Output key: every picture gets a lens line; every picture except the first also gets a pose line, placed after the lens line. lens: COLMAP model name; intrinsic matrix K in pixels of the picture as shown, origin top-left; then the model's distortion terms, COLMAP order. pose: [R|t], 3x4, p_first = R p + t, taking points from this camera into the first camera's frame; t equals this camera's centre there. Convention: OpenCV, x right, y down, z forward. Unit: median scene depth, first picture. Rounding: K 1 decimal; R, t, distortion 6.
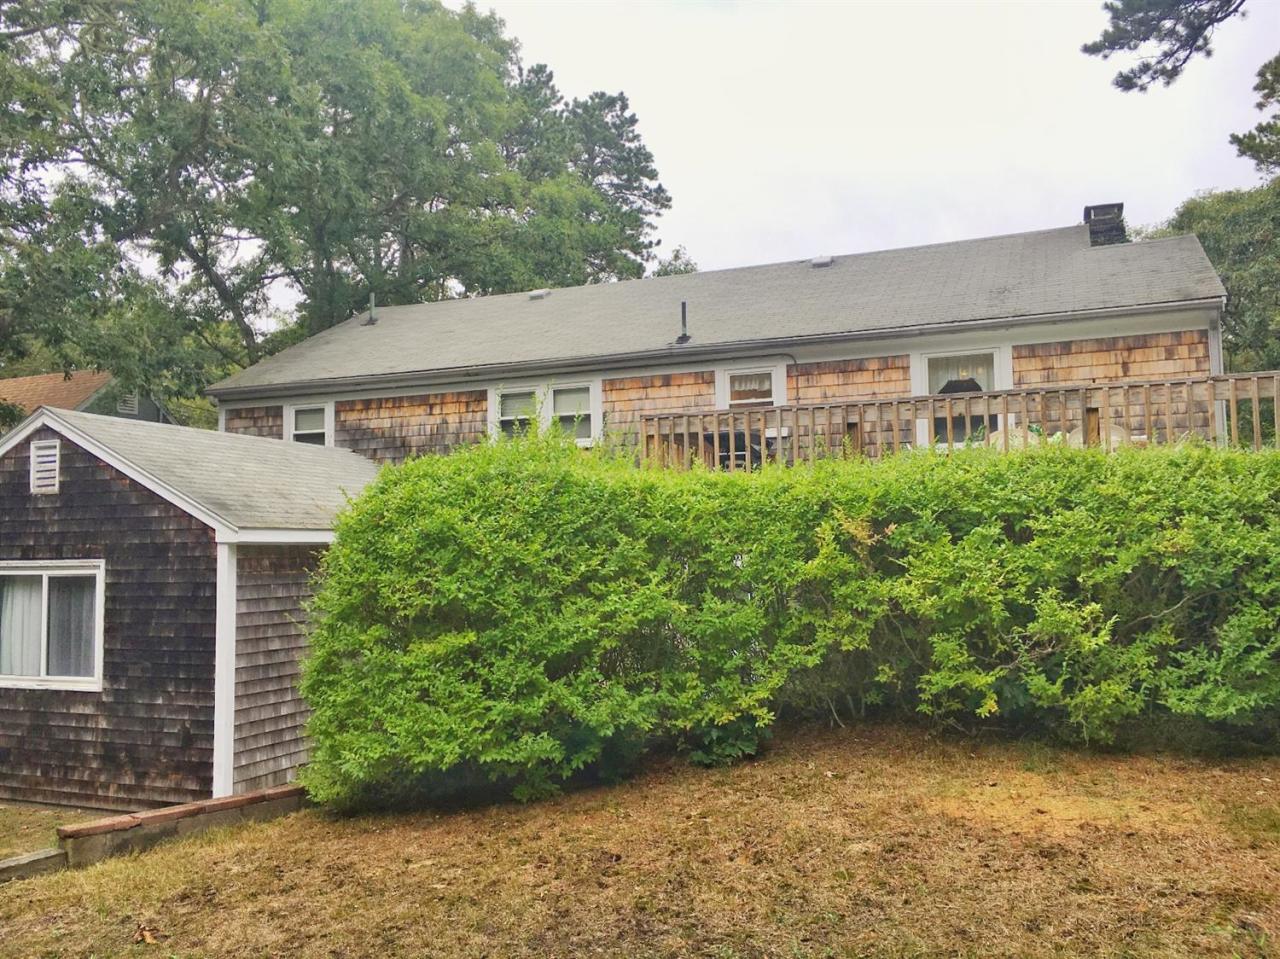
lens RADIAL K [[1089.5, 0, 641.5], [0, 1089.5, 476.1], [0, 0, 1]] dist [0.047950, -0.047356]
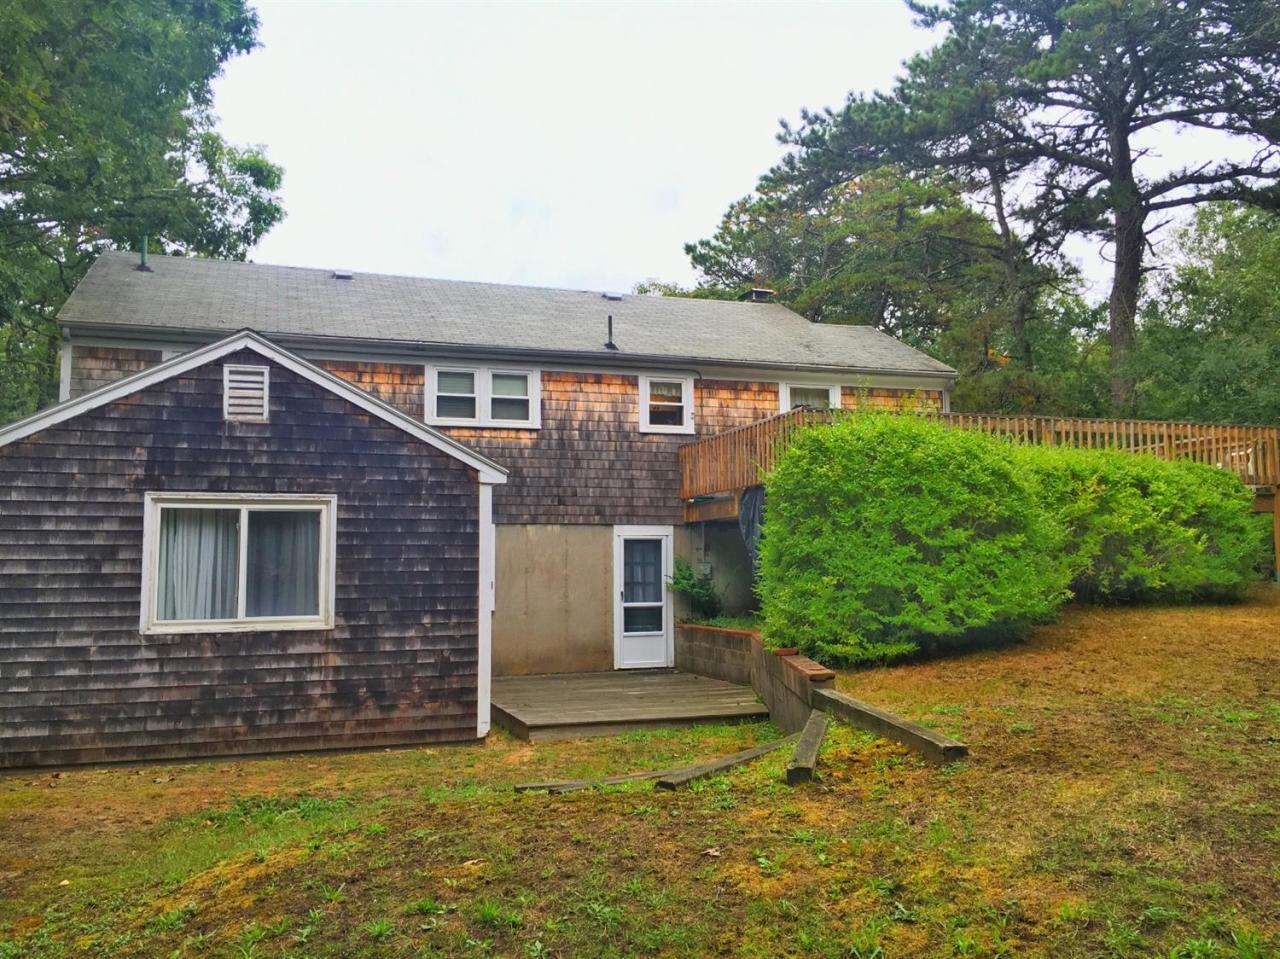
lens RADIAL K [[1089.5, 0, 639.9], [0, 1089.5, 478.8], [0, 0, 1]] dist [0.047950, -0.047356]
pose [[0.756501, 0.063965, 0.650857, -0.894279], [-0.048537, 0.997952, -0.041662, 0.086690], [-0.652189, -0.000073, 0.758057, 0.081161]]
